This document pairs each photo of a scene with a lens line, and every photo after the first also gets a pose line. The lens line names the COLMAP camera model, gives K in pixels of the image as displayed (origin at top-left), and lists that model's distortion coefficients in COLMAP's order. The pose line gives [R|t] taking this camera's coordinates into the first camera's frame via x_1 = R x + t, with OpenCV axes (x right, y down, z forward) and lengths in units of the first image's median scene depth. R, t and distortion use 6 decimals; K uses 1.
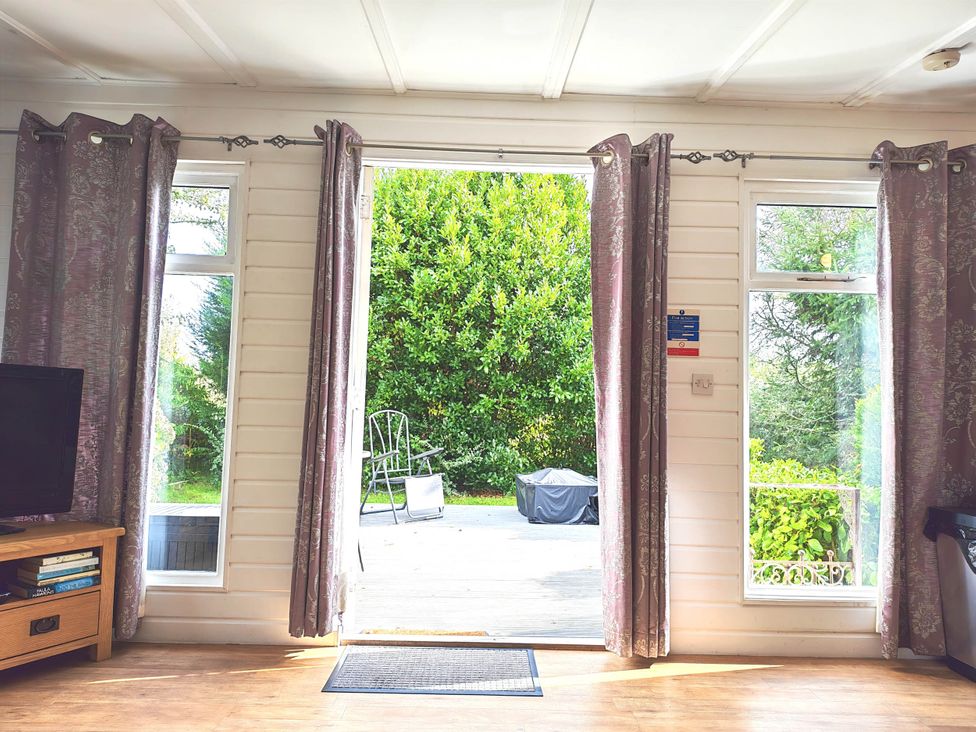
lens RADIAL K [[666.9, 0, 488.0], [0, 666.9, 366.0], [0, 0, 1]] dist [0.079755, -0.092154]
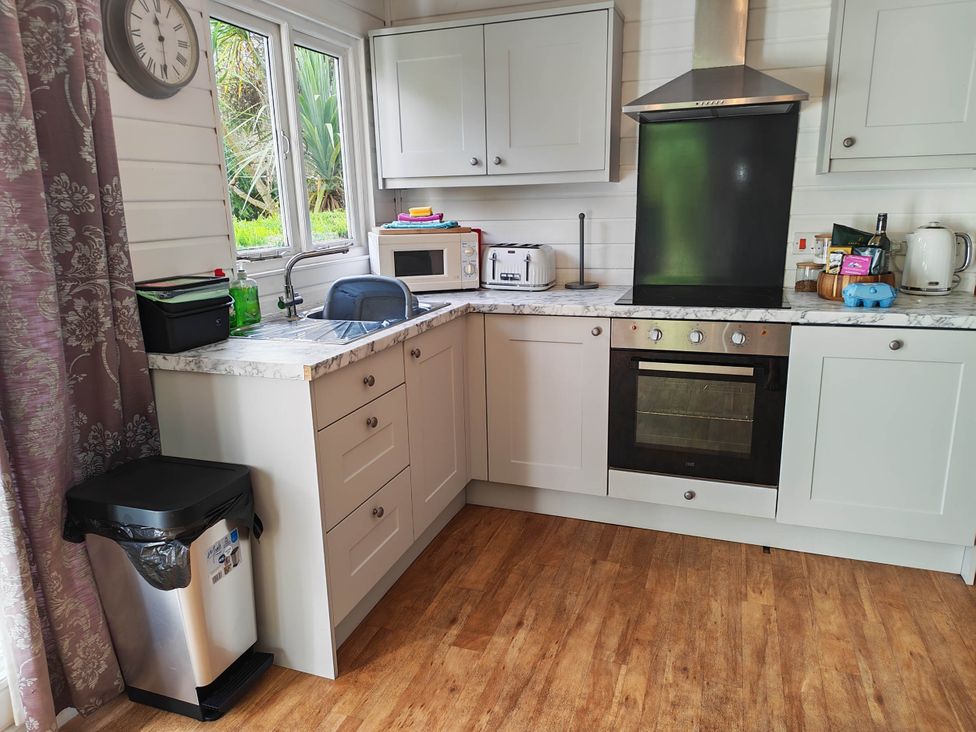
lens RADIAL K [[666.9, 0, 488.0], [0, 666.9, 366.0], [0, 0, 1]] dist [0.079755, -0.092154]
pose [[0.355701, -0.260309, 0.897617, 0.270616], [-0.024764, 0.957467, 0.287479, -0.087588], [-0.934272, -0.124485, 0.334126, 0.458612]]
